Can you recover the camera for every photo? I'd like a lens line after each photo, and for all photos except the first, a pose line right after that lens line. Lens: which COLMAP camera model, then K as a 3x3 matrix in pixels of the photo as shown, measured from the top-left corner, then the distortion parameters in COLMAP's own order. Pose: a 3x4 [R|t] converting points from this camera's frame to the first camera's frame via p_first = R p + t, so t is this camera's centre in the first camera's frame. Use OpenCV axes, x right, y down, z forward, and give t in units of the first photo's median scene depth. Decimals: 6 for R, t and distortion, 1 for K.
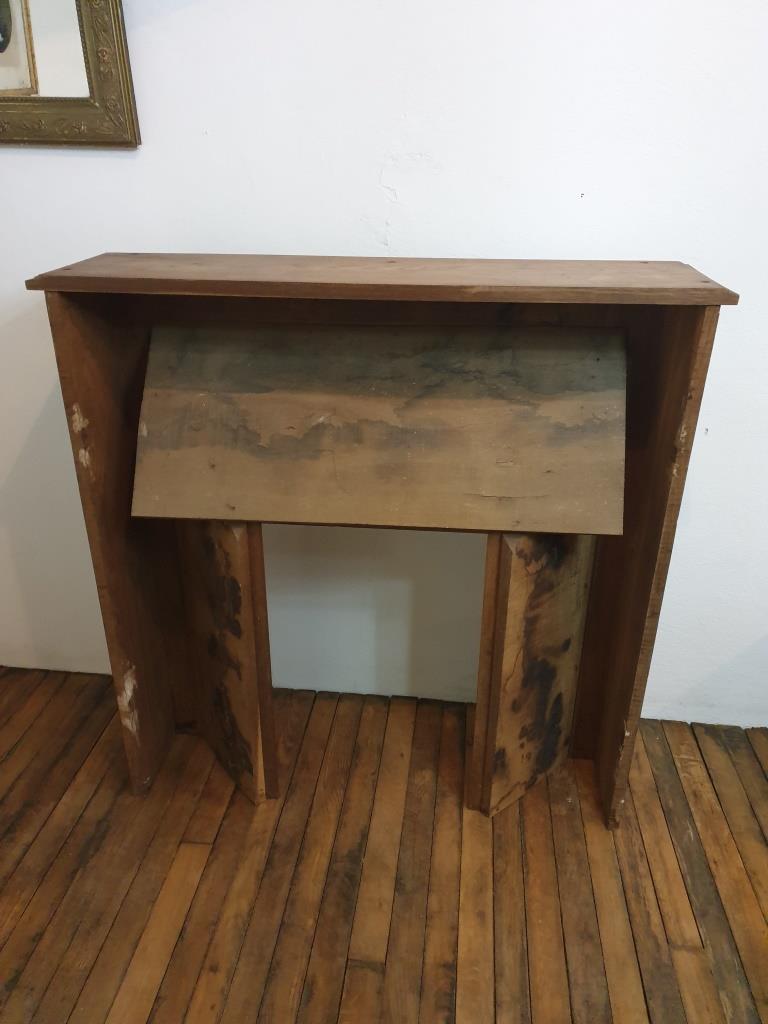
lens RADIAL K [[812.0, 0, 380.9], [0, 812.0, 520.4], [0, 0, 1]] dist [-0.003291, 0.042457]
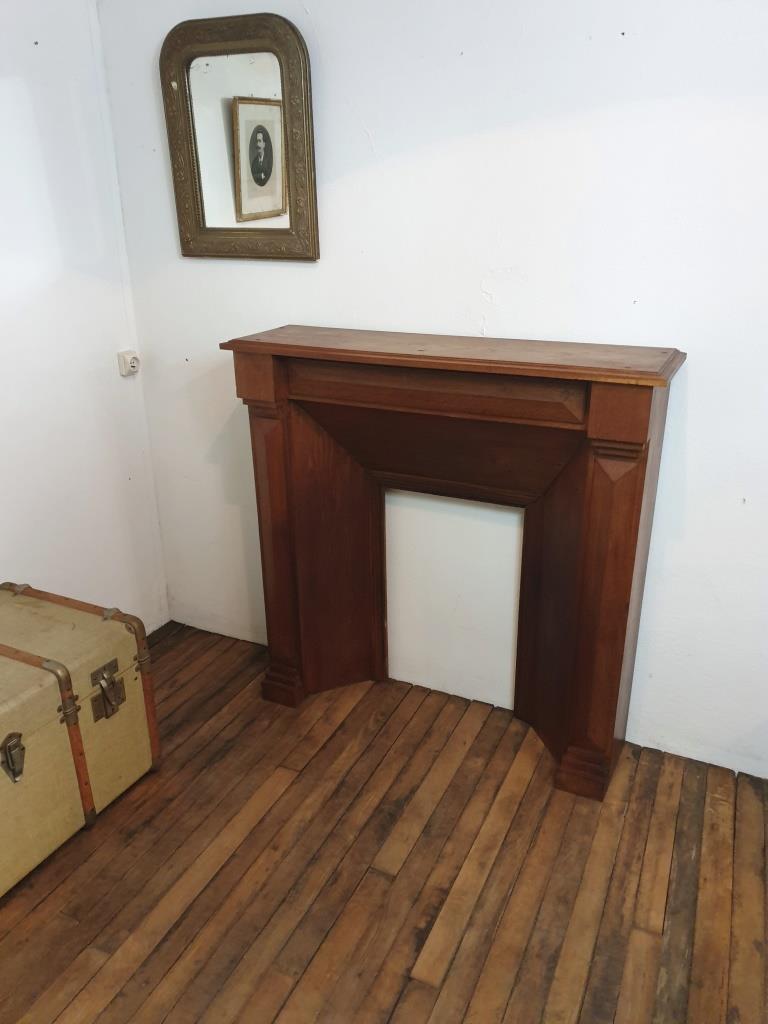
lens RADIAL K [[812.0, 0, 364.8], [0, 812.0, 506.0], [0, 0, 1]] dist [-0.003291, 0.042457]
pose [[0.943346, 0.106544, -0.314241, 0.269755], [-0.134977, 0.988367, -0.070090, 0.053202], [0.303117, 0.108534, 0.946752, -0.270467]]
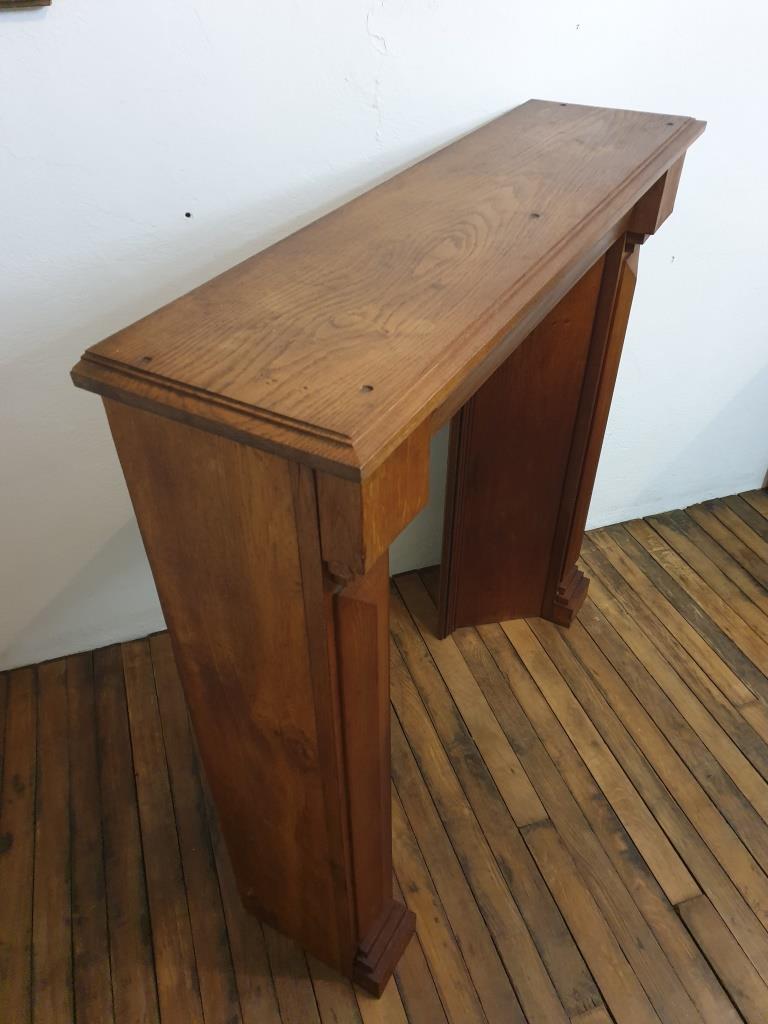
lens RADIAL K [[812.0, 0, 384.0], [0, 812.0, 509.1], [0, 0, 1]] dist [-0.003291, 0.042457]
pose [[0.901419, -0.281055, 0.329321, -0.393572], [0.200900, 0.945332, 0.256877, -0.157347], [-0.383514, -0.165393, 0.908604, 0.140445]]
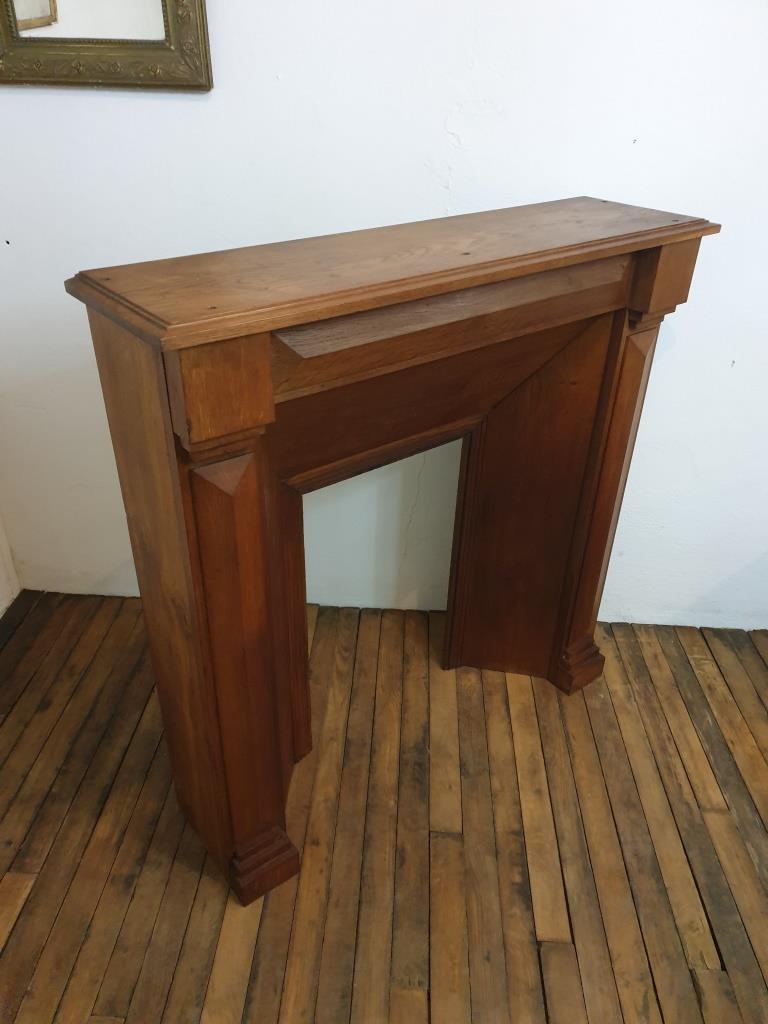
lens RADIAL K [[812.0, 0, 368.2], [0, 812.0, 524.0], [0, 0, 1]] dist [-0.003291, 0.042457]
pose [[0.998528, -0.018407, 0.051022, -0.160487], [0.013597, 0.995567, 0.093063, -0.002893], [-0.052509, -0.092232, 0.994352, -0.092332]]
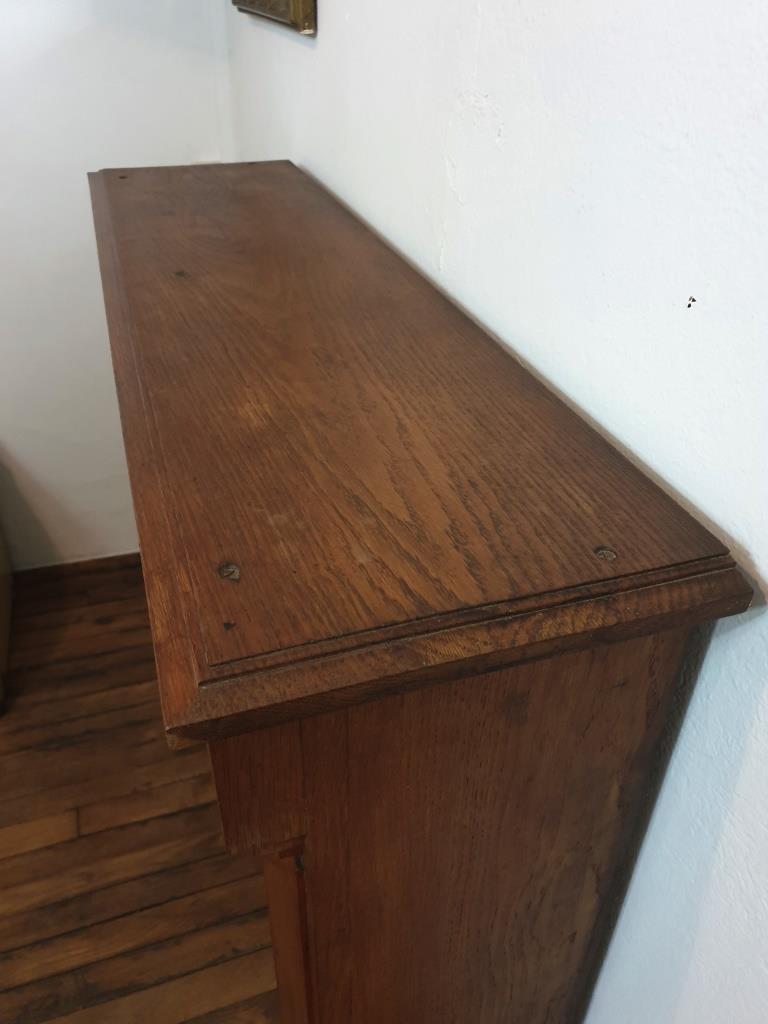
lens RADIAL K [[812.0, 0, 369.1], [0, 812.0, 507.8], [0, 0, 1]] dist [-0.003291, 0.042457]
pose [[0.434558, 0.505572, -0.745356, 0.444898], [-0.414283, 0.847039, 0.333008, -0.365925], [0.799706, 0.164077, 0.577537, 0.700155]]
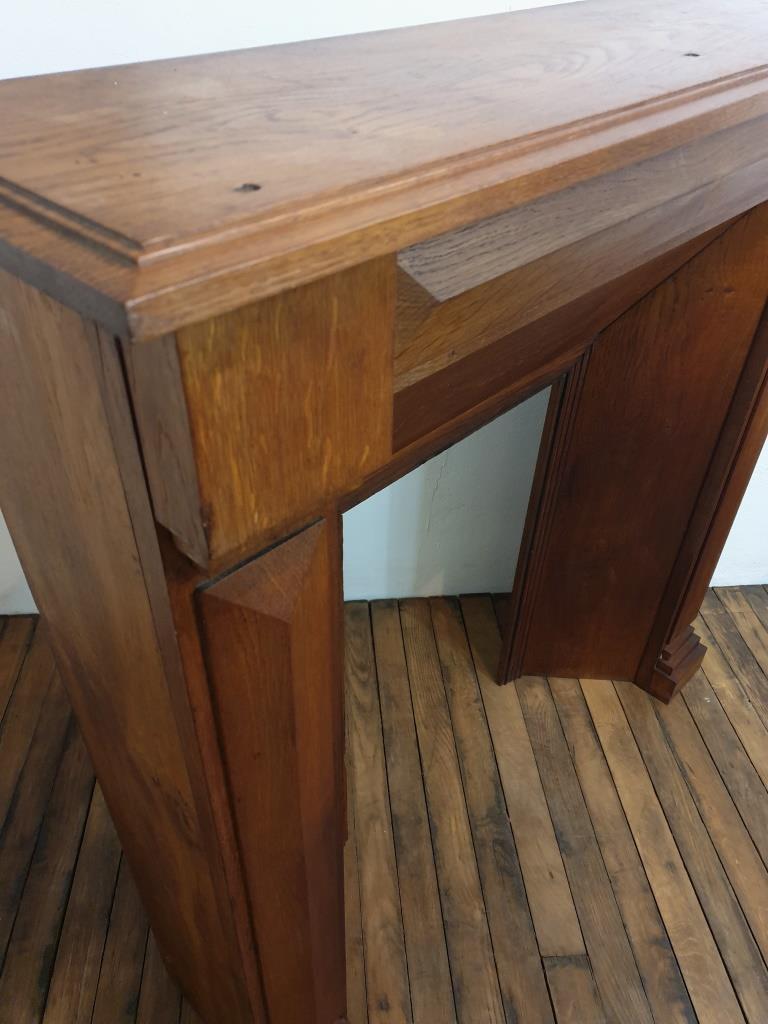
lens RADIAL K [[812.0, 0, 385.1], [0, 812.0, 511.9], [0, 0, 1]] dist [-0.003291, 0.042457]
pose [[0.978519, -0.110311, 0.174162, -0.255368], [0.069867, 0.972251, 0.223265, -0.072522], [-0.193958, -0.206301, 0.959073, 0.311344]]
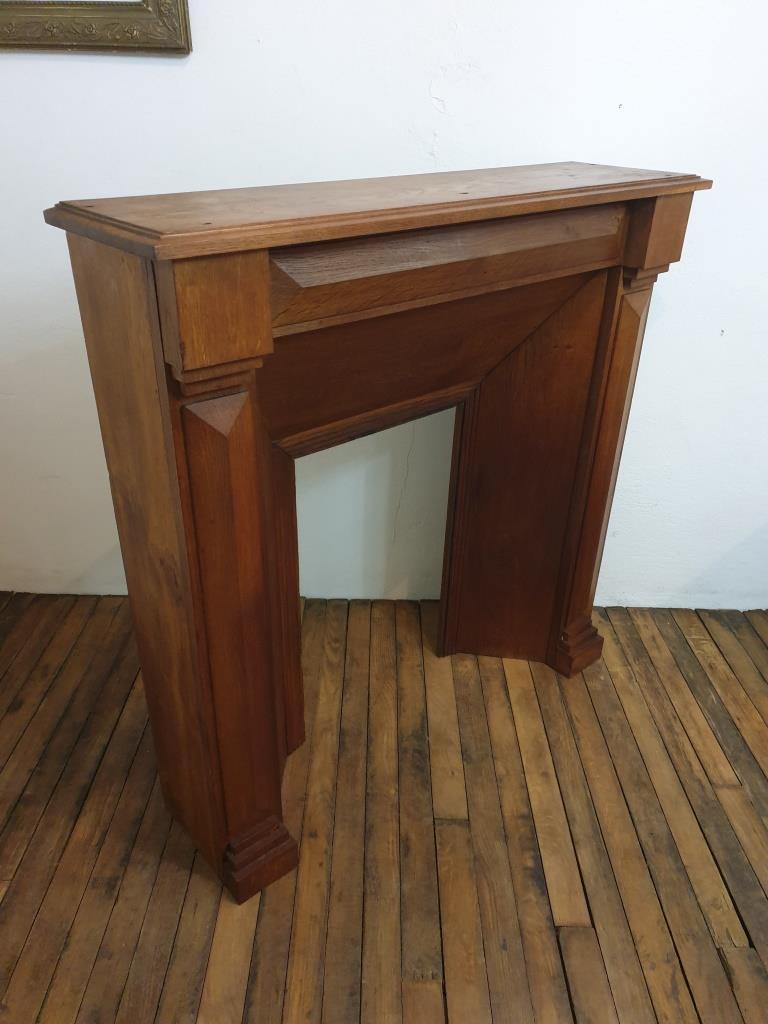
lens RADIAL K [[812.0, 0, 374.8], [0, 812.0, 515.4], [0, 0, 1]] dist [-0.003291, 0.042457]
pose [[0.994426, -0.037711, 0.098466, -0.190166], [0.033467, 0.998453, 0.044403, 0.074580], [-0.099988, -0.040860, 0.994149, -0.052119]]
